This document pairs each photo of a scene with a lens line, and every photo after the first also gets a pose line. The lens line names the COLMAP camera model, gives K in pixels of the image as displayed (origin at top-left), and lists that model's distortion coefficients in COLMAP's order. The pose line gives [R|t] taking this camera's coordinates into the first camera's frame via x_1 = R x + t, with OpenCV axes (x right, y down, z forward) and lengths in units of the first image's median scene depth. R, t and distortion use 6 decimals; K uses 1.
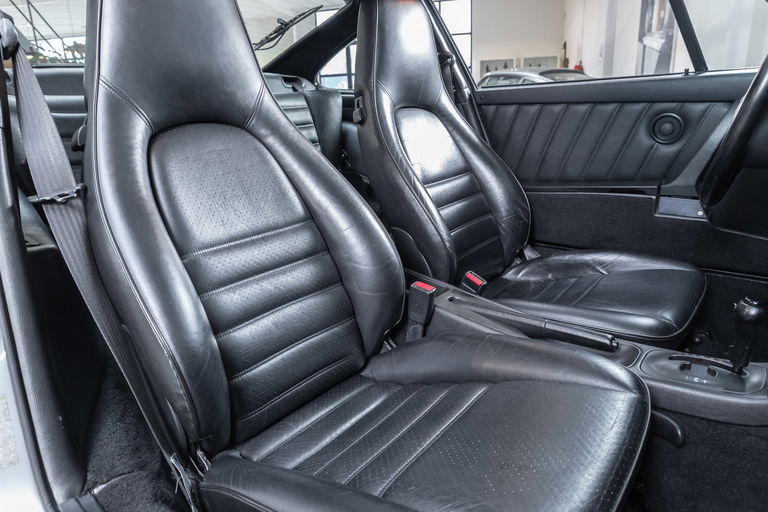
lens RADIAL K [[501.7, 0, 384.1], [0, 501.7, 251.0], [0, 0, 1]] dist [-0.005030, 0.001442]
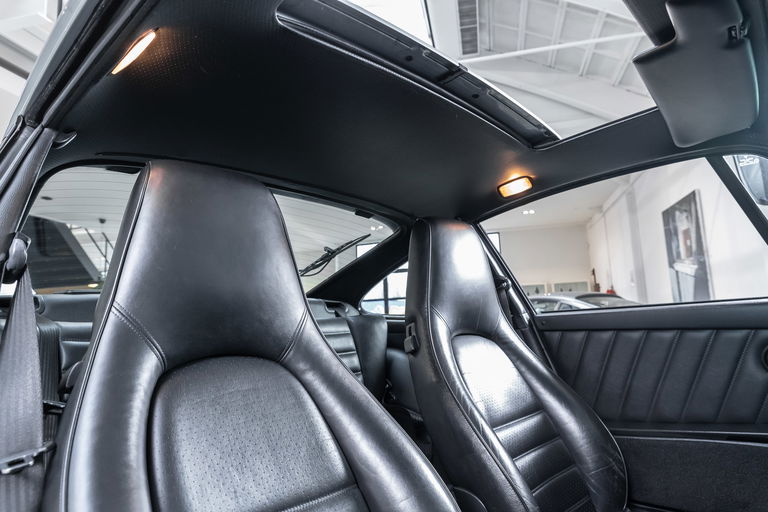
lens RADIAL K [[501.7, 0, 384.1], [0, 501.7, 251.0], [0, 0, 1]] dist [-0.005030, 0.001442]
pose [[0.997678, -0.010551, -0.067284, -0.031601], [-0.018760, 0.907136, -0.420420, -0.042968], [0.065471, 0.420706, 0.904831, 0.121147]]
